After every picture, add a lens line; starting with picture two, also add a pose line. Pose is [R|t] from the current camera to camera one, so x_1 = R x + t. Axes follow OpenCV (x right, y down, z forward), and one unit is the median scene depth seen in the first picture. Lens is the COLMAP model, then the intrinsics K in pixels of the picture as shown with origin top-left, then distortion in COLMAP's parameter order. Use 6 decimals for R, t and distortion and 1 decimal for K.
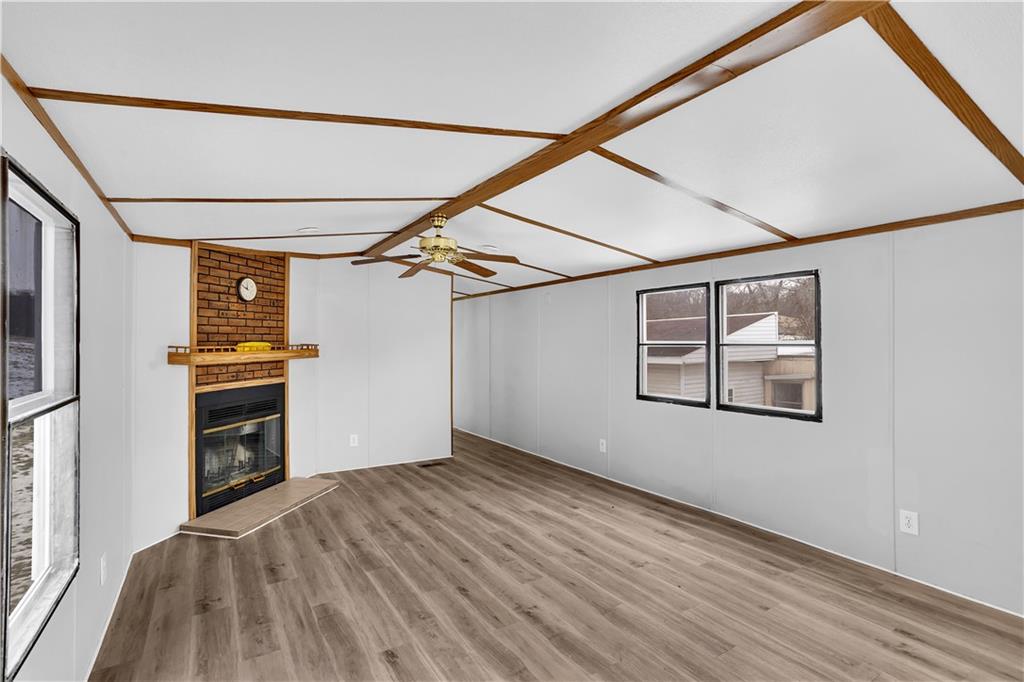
lens RADIAL K [[489.6, 0, 504.4], [0, 489.6, 342.2], [0, 0, 1]] dist [-0.048478, 0.028727]
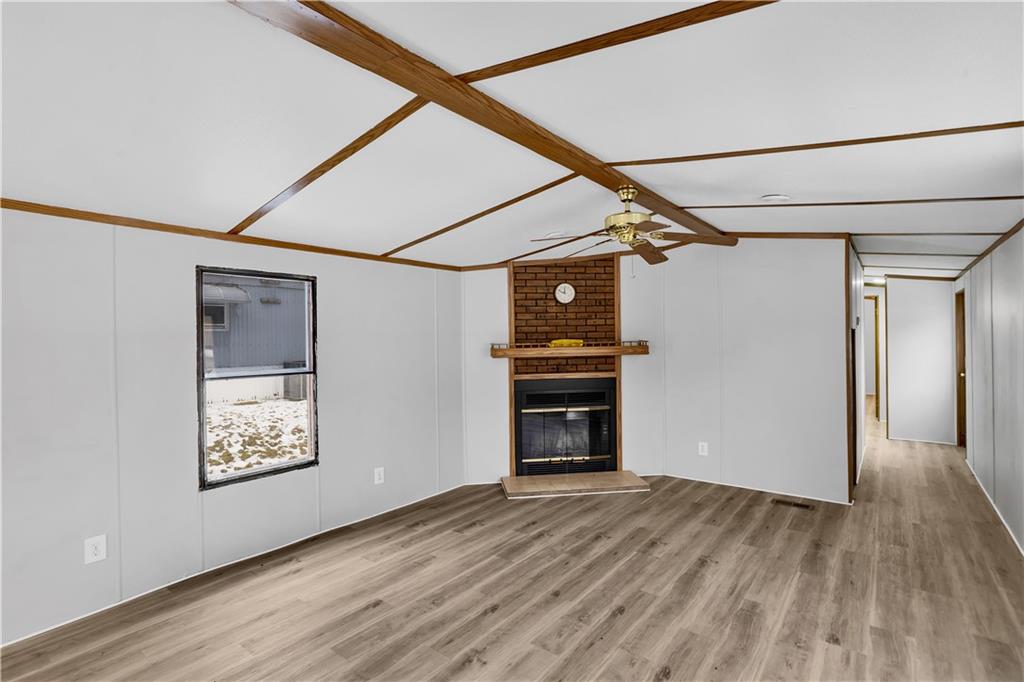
lens RADIAL K [[495.0, 0, 504.0], [0, 495.0, 341.3], [0, 0, 1]] dist [-0.071723, 0.049800]
pose [[0.340143, 0.001131, -0.940373, 0.542469], [0.011732, 0.999916, 0.005446, -0.003807], [0.940300, -0.012885, 0.340101, 0.482739]]
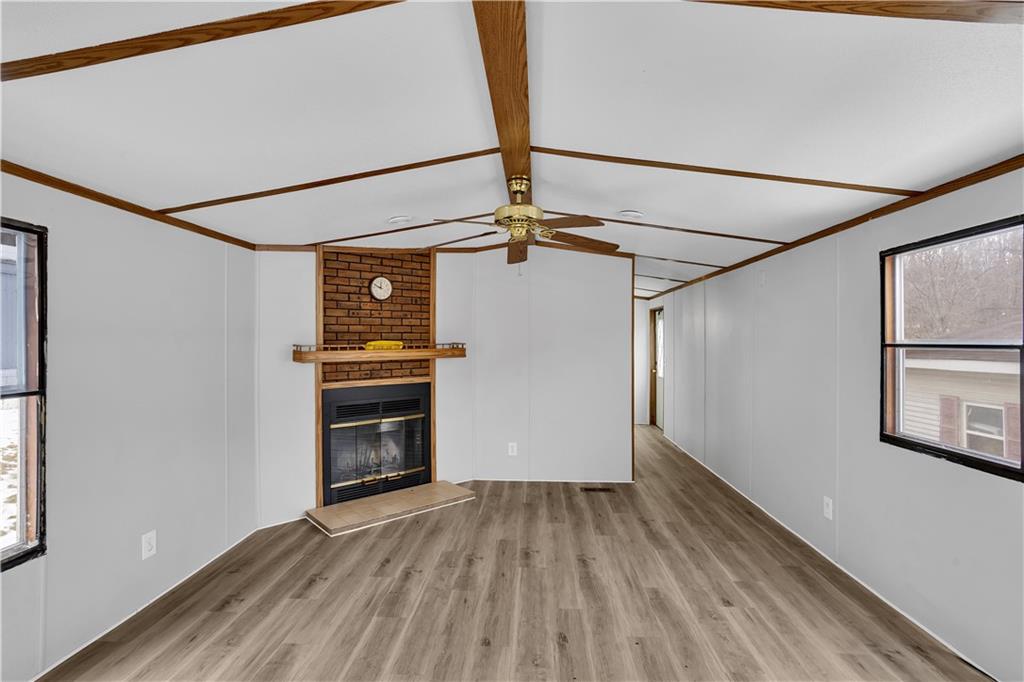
lens RADIAL K [[489.6, 0, 504.4], [0, 489.6, 342.2], [0, 0, 1]] dist [-0.048478, 0.028727]
pose [[0.816292, 0.002756, -0.577633, 0.275902], [-0.000356, 0.999991, 0.004267, -0.001646], [0.577640, -0.003278, 0.816285, 0.331393]]
